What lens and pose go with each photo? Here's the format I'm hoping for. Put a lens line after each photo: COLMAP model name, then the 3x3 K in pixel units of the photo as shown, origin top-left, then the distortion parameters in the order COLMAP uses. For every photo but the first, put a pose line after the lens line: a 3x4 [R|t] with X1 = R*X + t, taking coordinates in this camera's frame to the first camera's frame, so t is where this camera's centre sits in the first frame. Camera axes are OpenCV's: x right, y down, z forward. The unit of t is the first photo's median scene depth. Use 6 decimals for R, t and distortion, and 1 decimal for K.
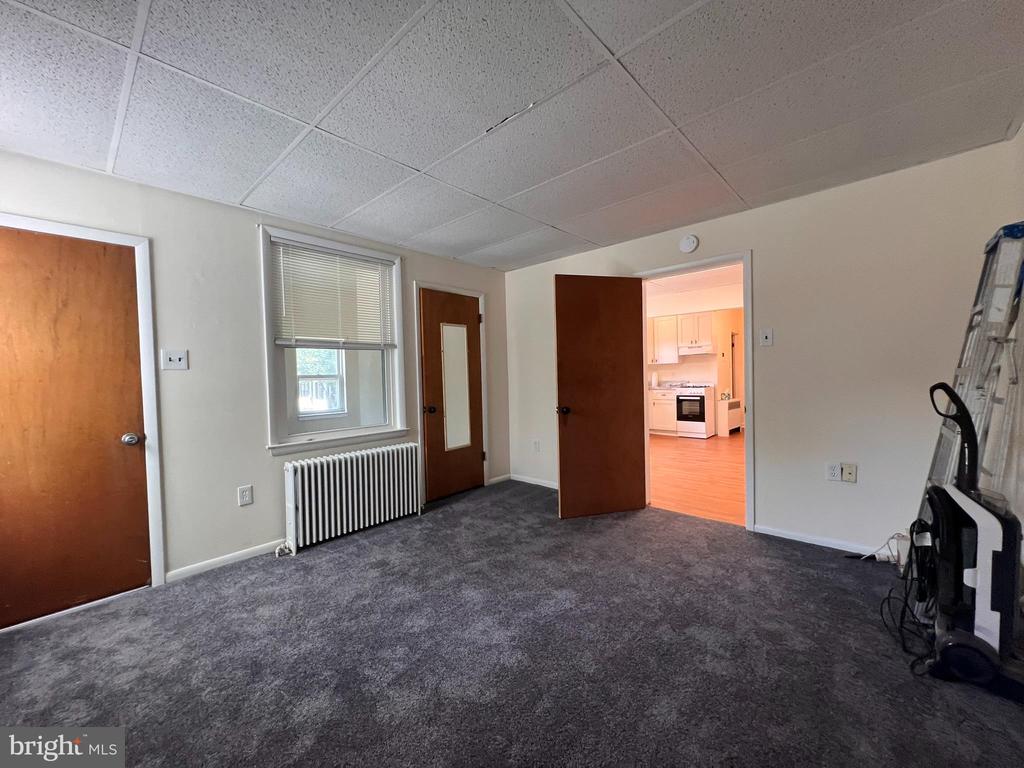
lens RADIAL K [[409.9, 0, 509.8], [0, 409.9, 384.0], [0, 0, 1]] dist [0.000589, 0.000271]
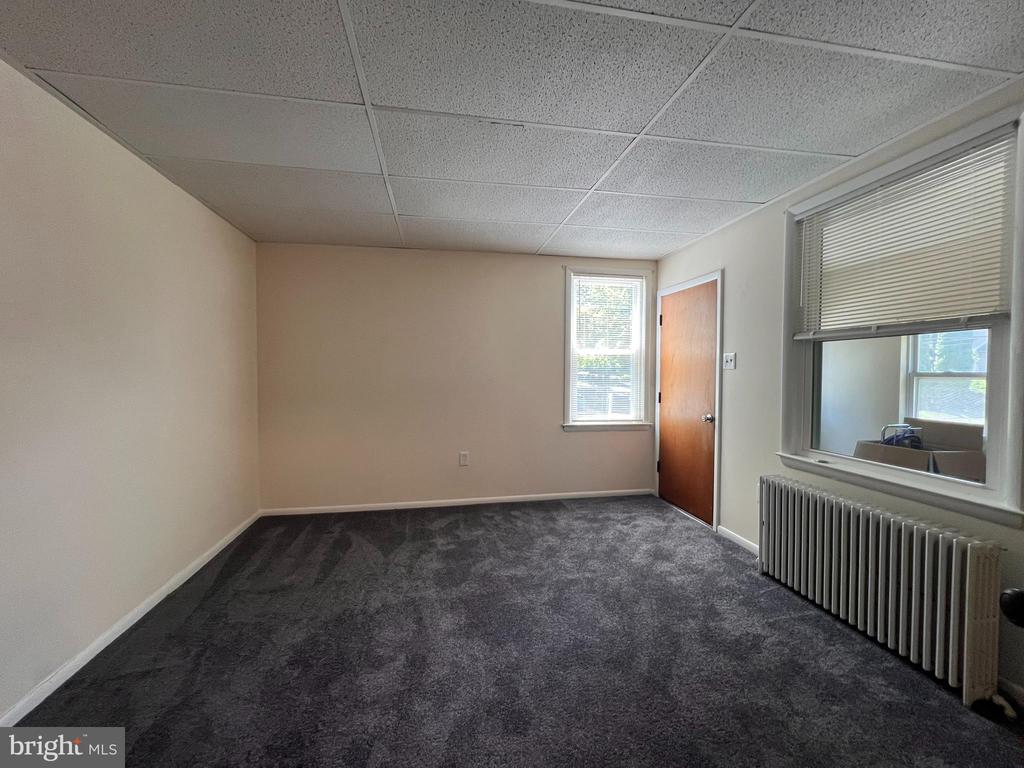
lens RADIAL K [[413.8, 0, 512.0], [0, 413.8, 384.0], [0, 0, 1]] dist [-0.002171, -0.000332]
pose [[-0.596521, 0.051592, -0.800938, 0.567352], [-0.005568, 0.997642, 0.068410, -0.070059], [0.802578, 0.045267, -0.594827, 1.198845]]
